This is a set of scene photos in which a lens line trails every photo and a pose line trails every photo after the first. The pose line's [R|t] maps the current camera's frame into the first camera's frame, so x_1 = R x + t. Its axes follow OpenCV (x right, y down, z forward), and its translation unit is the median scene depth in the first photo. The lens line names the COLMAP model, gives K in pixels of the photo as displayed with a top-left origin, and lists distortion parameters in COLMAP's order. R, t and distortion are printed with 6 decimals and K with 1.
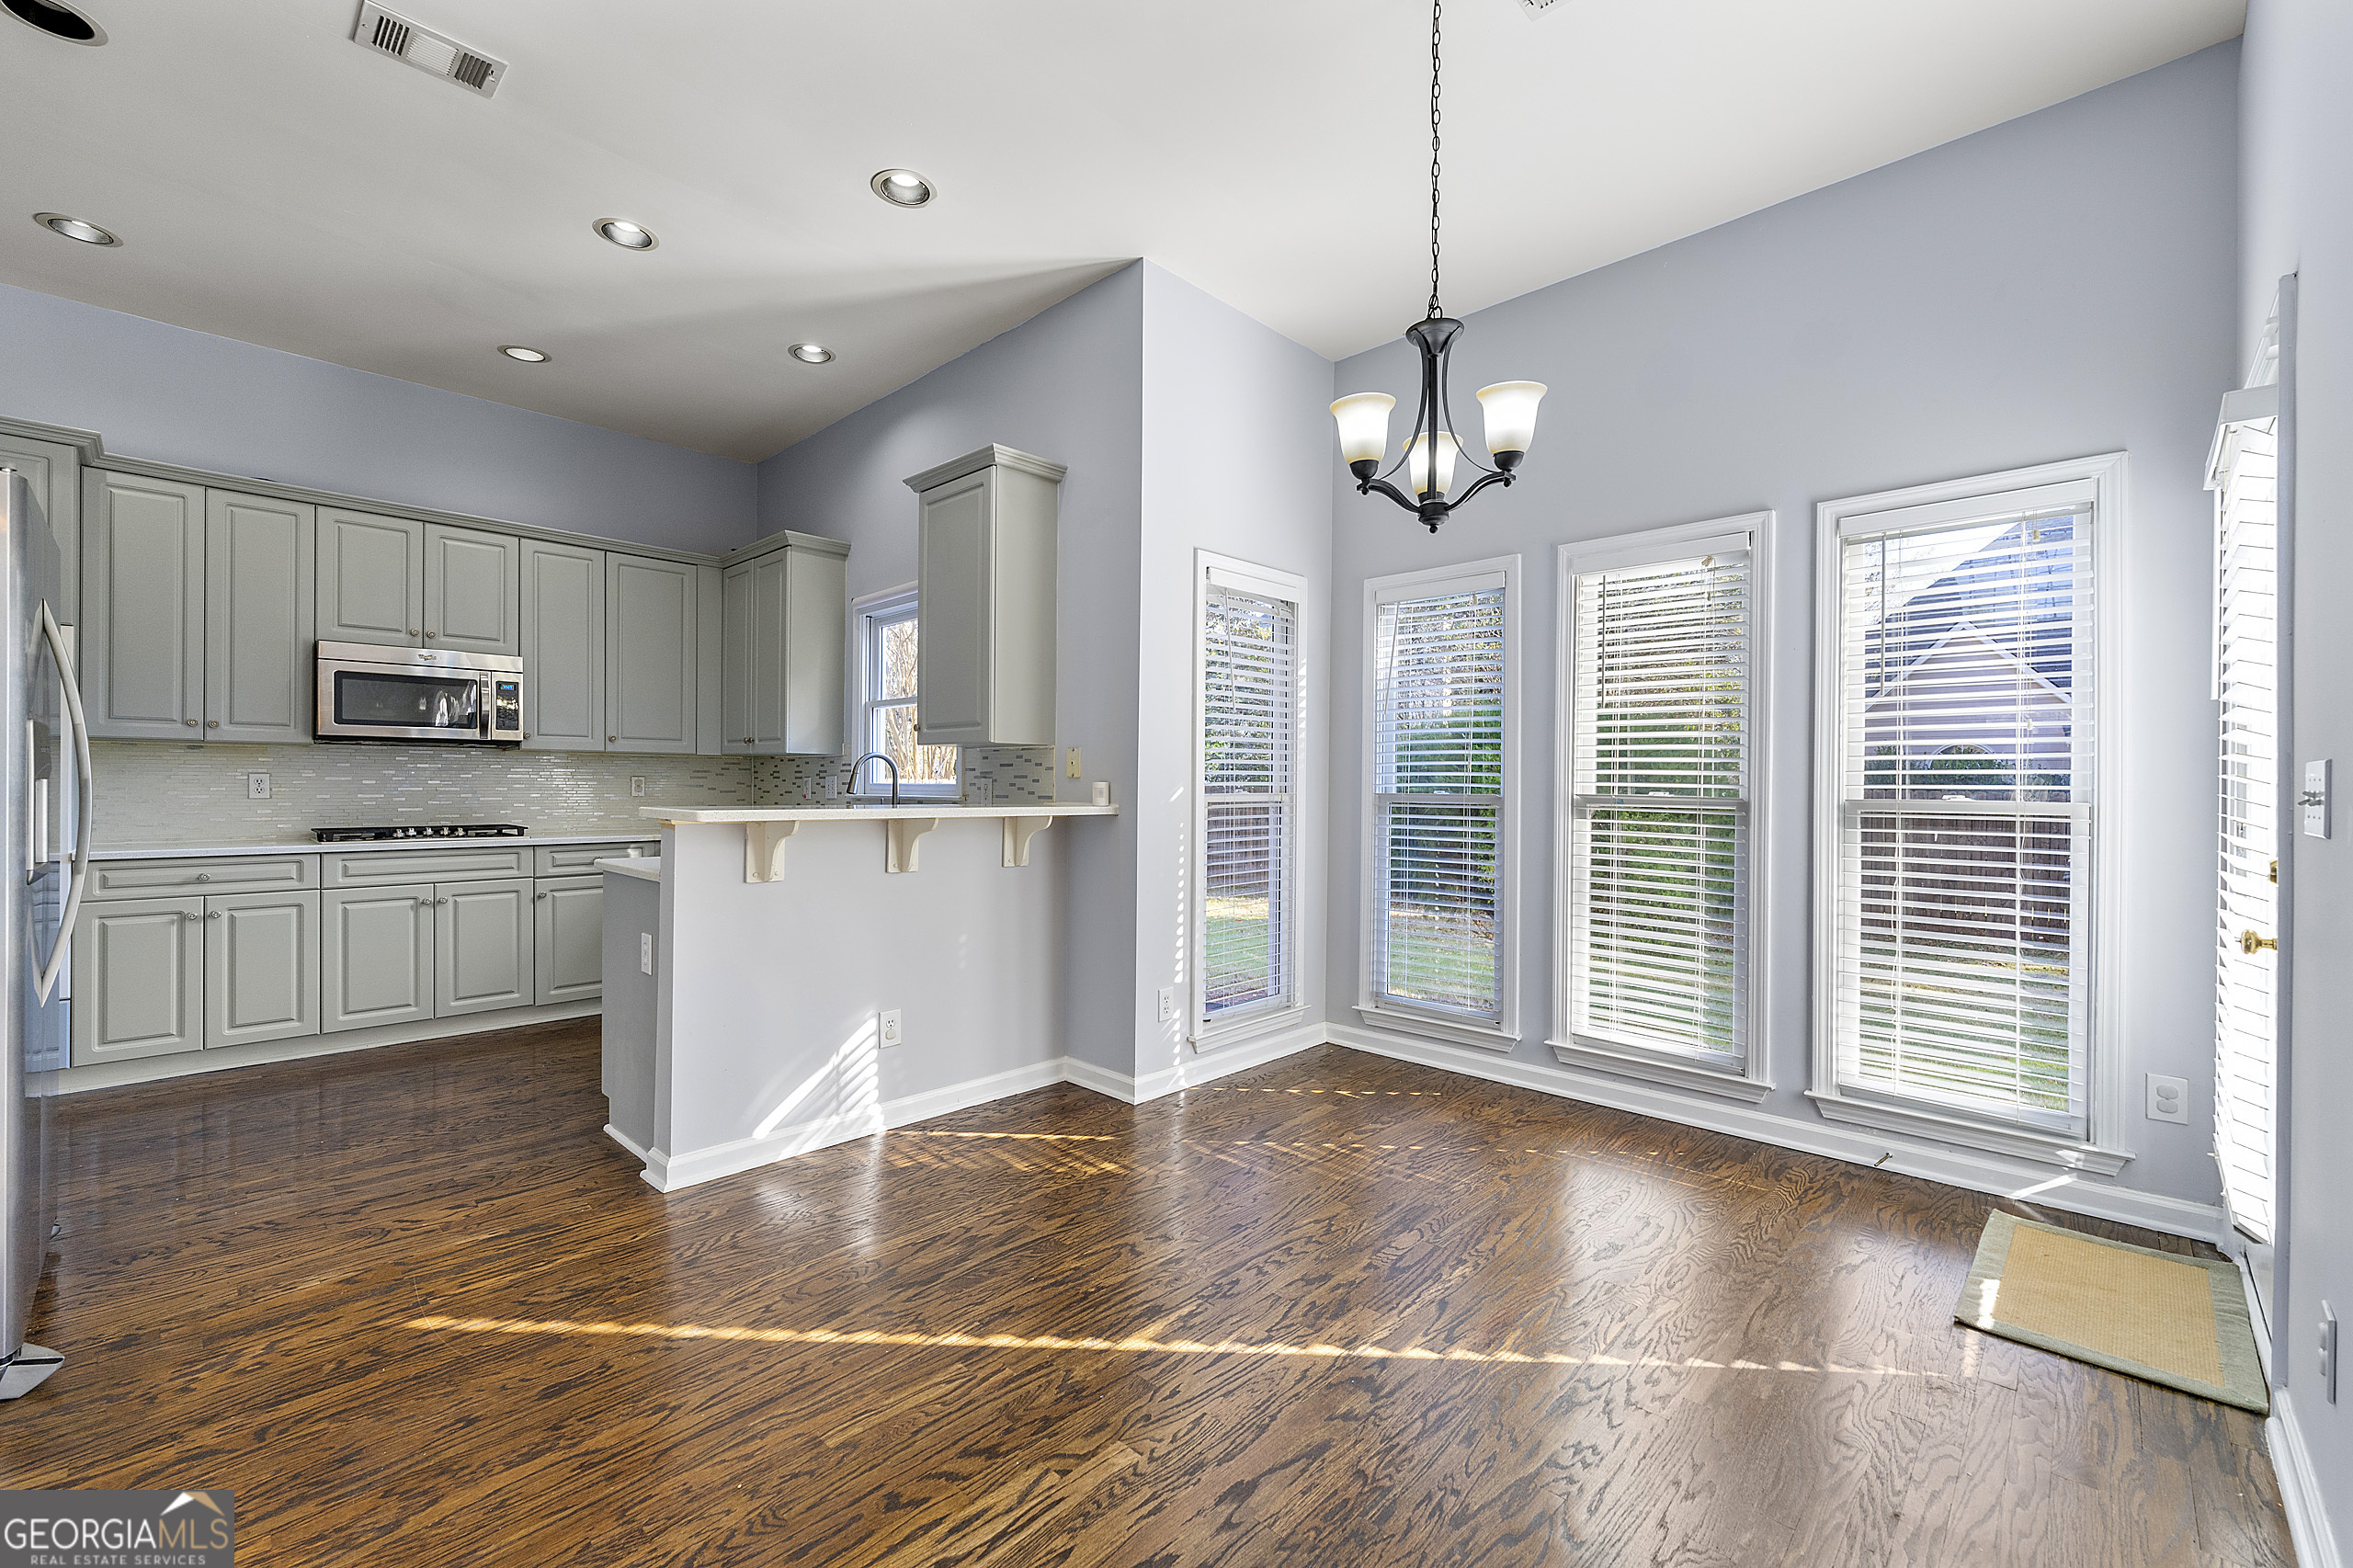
lens RADIAL K [[958.4, 0, 1179.0], [0, 958.4, 787.2], [0, 0, 1]] dist [-0.001602, -0.000325]
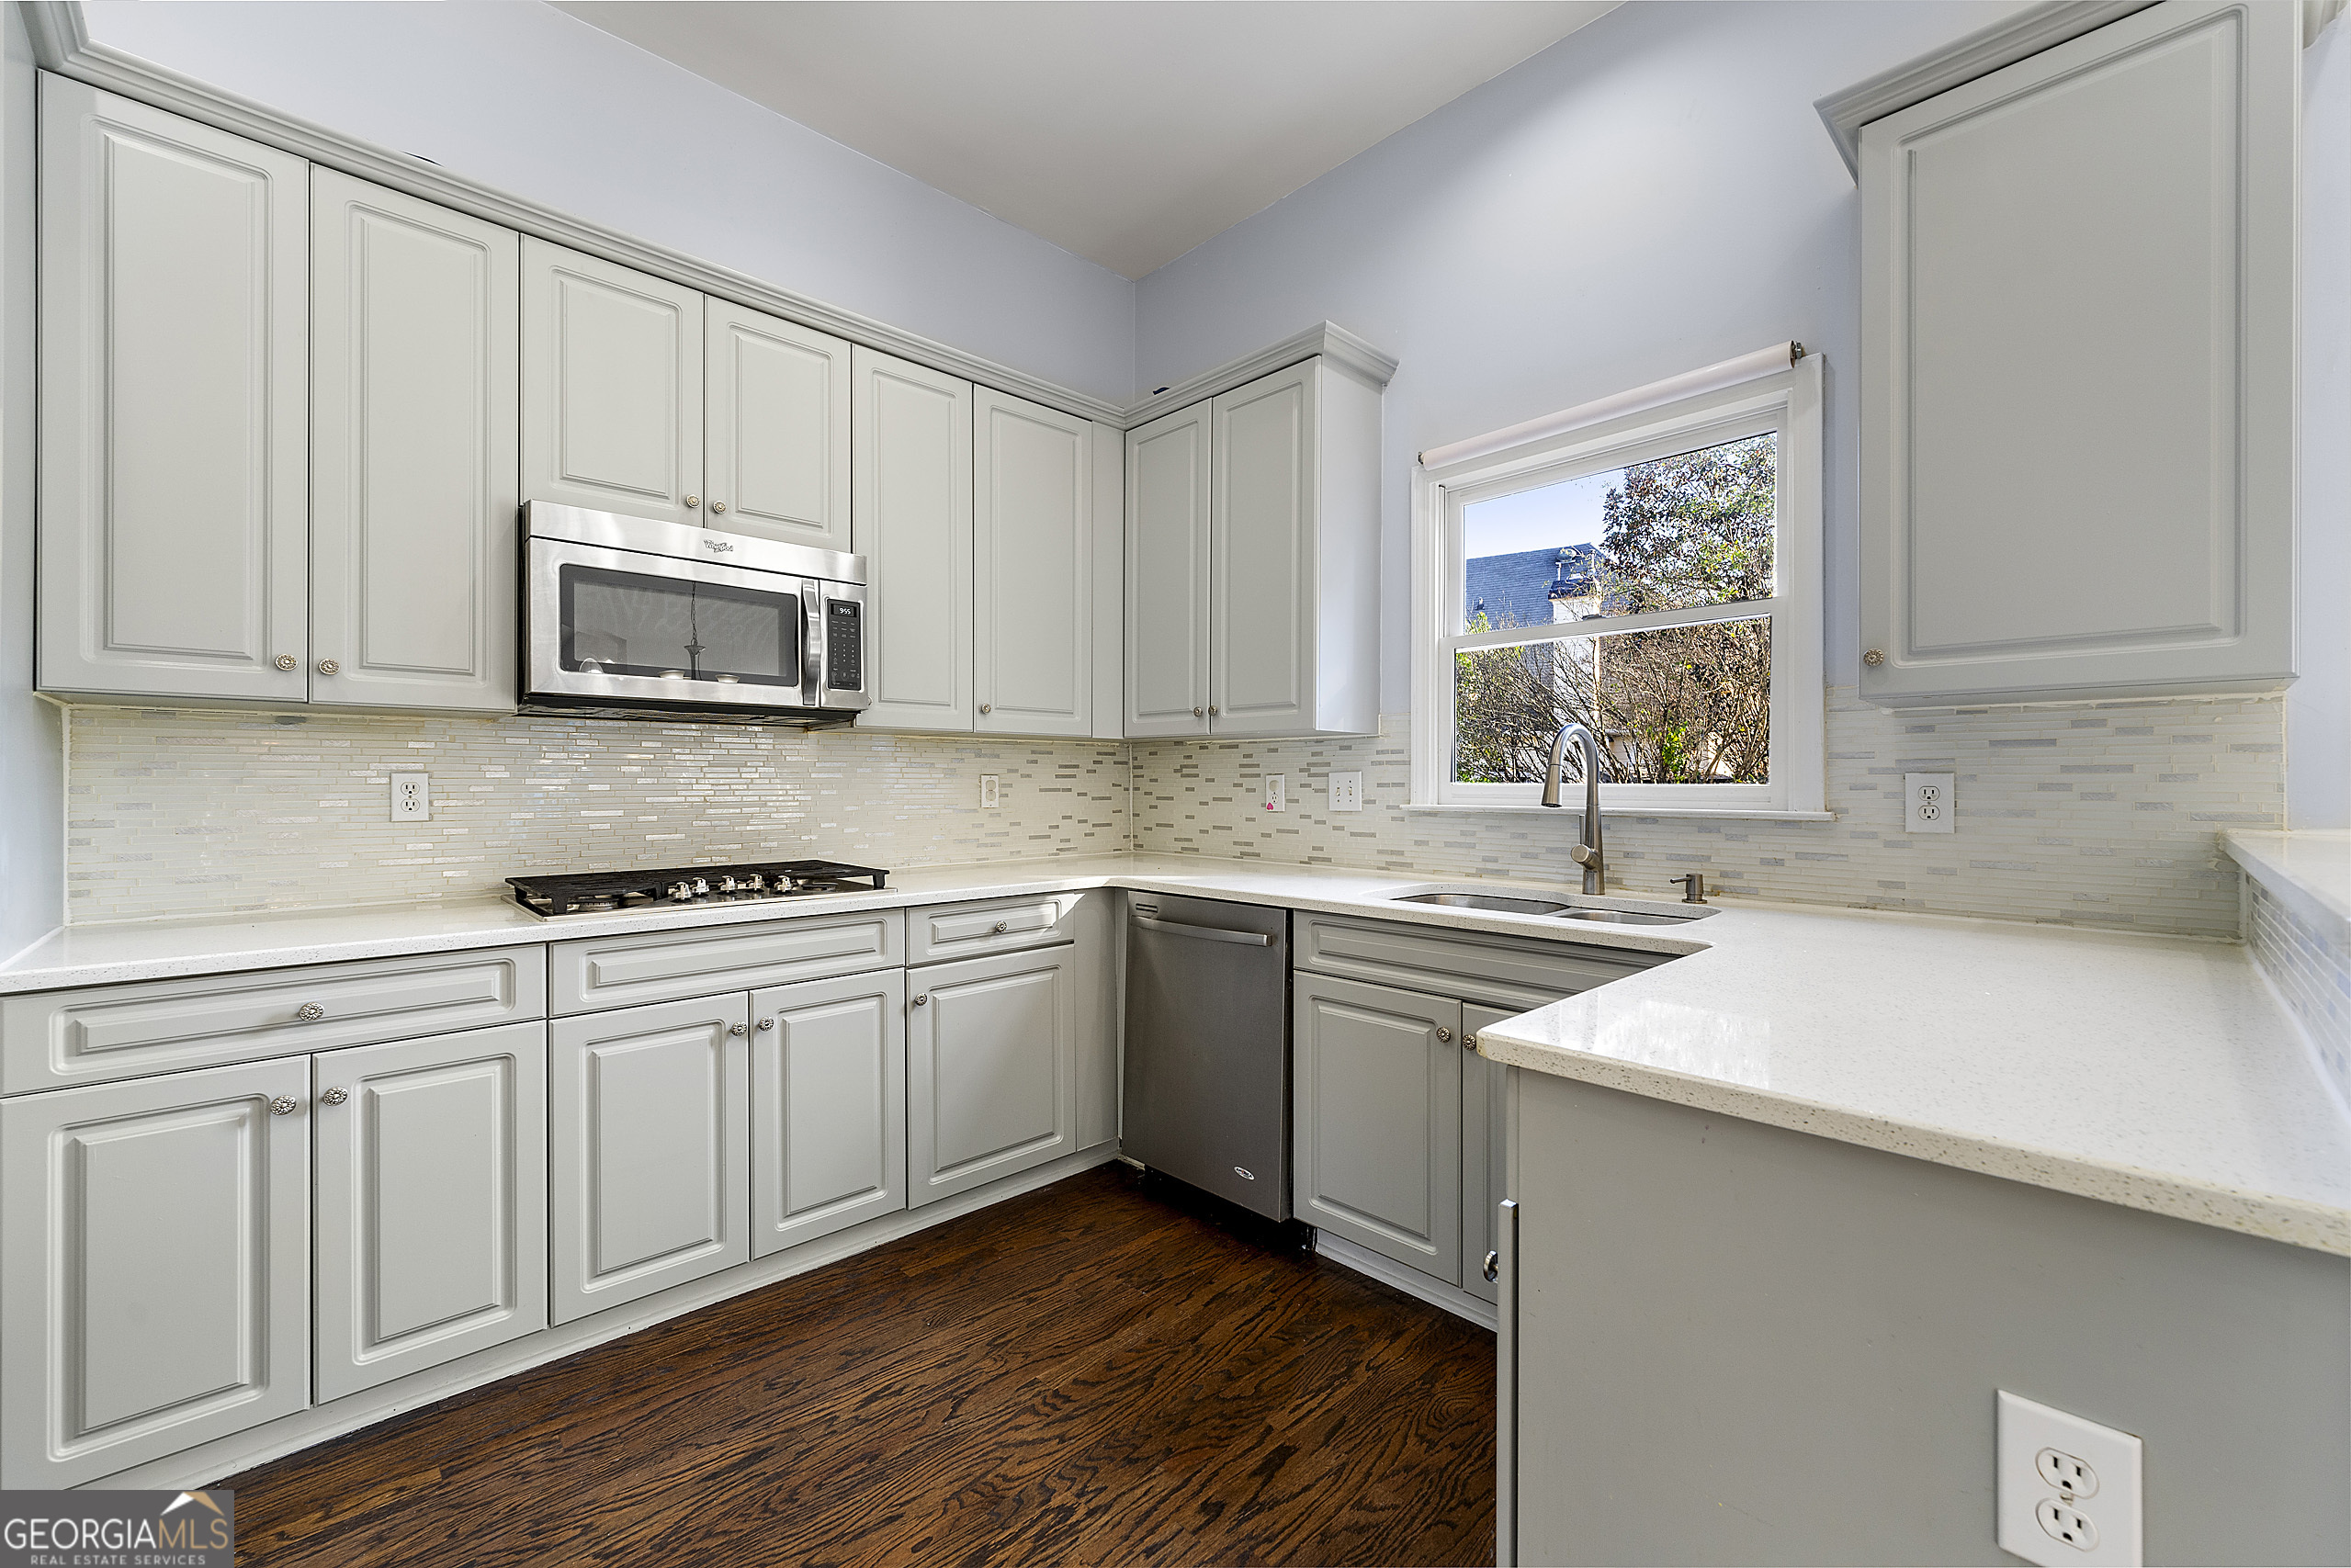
lens RADIAL K [[946.2, 0, 1175.5], [0, 946.2, 784.0], [0, 0, 1]] dist [-0.001084, -0.000152]
pose [[0.998692, -0.005042, -0.050880, -0.546431], [0.005054, 0.999987, 0.000107, -0.006442], [0.050879, -0.000364, 0.998705, 0.534139]]
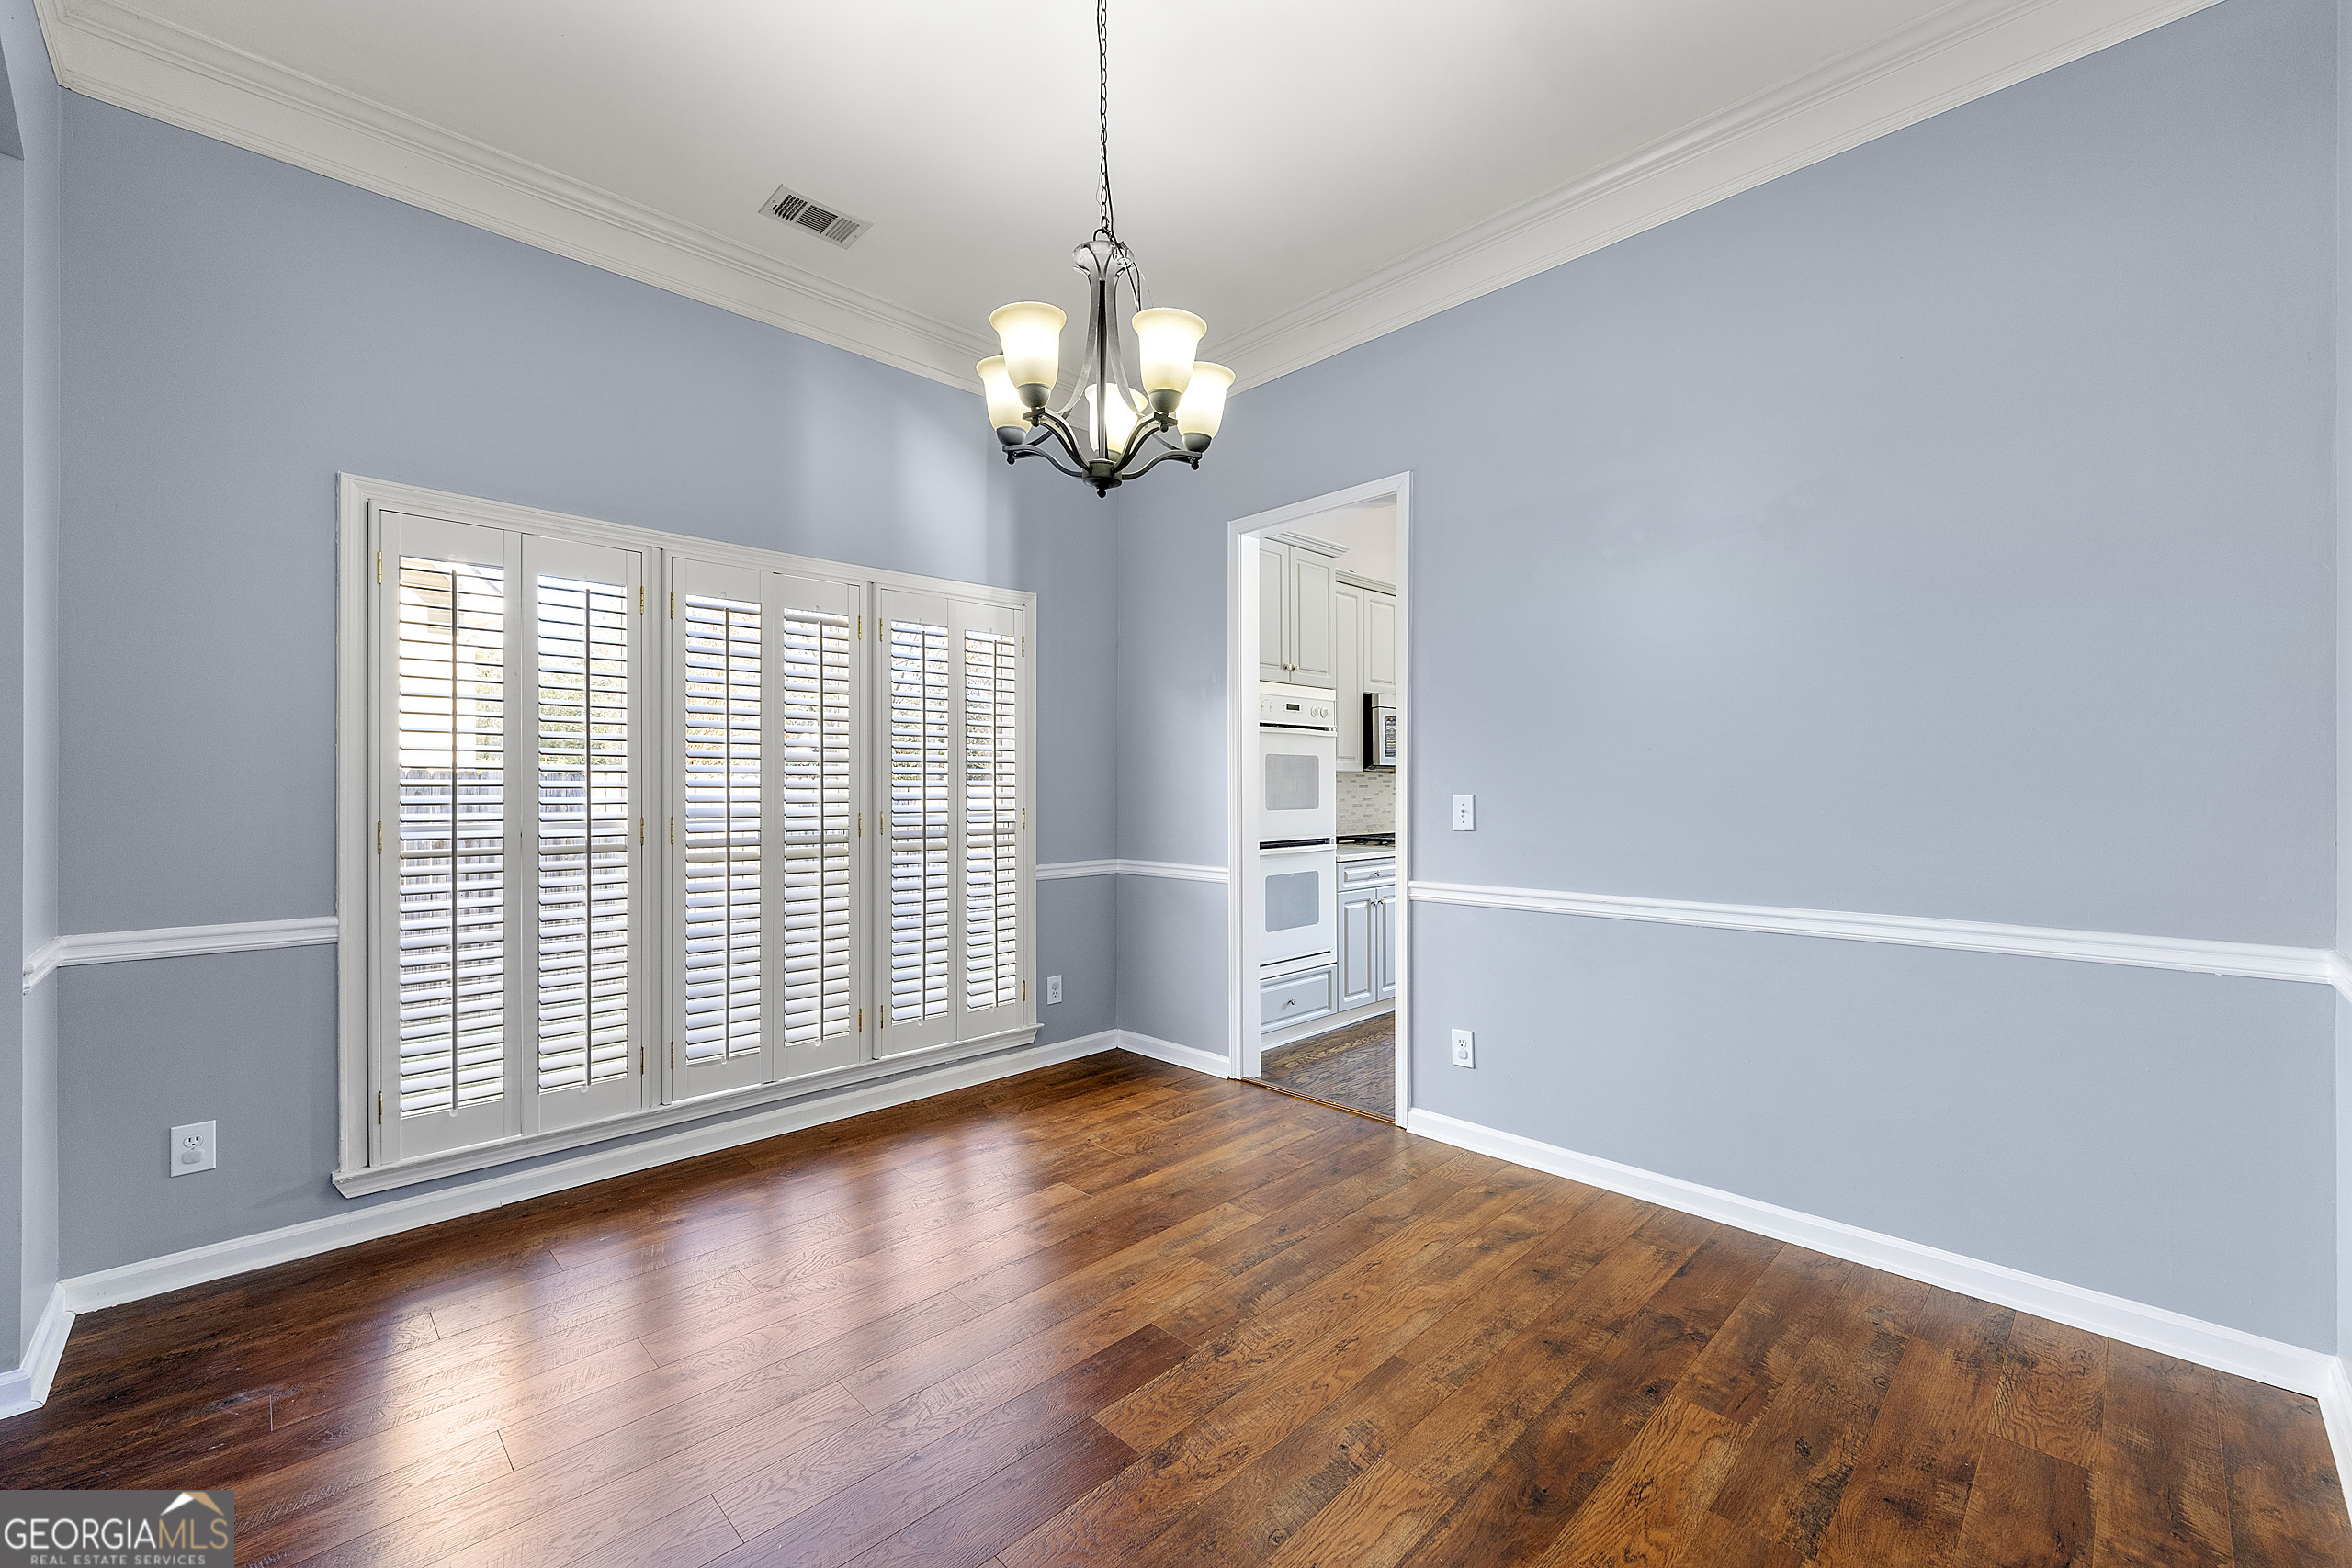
lens RADIAL K [[946.6, 0, 1176.0], [0, 946.6, 784.0], [0, 0, 1]] dist [-0.001084, -0.000152]
pose [[0.999645, -0.004890, -0.026205, -1.084186], [0.004877, 0.999988, -0.000582, -0.029259], [0.026208, 0.000454, 0.999656, -0.244187]]
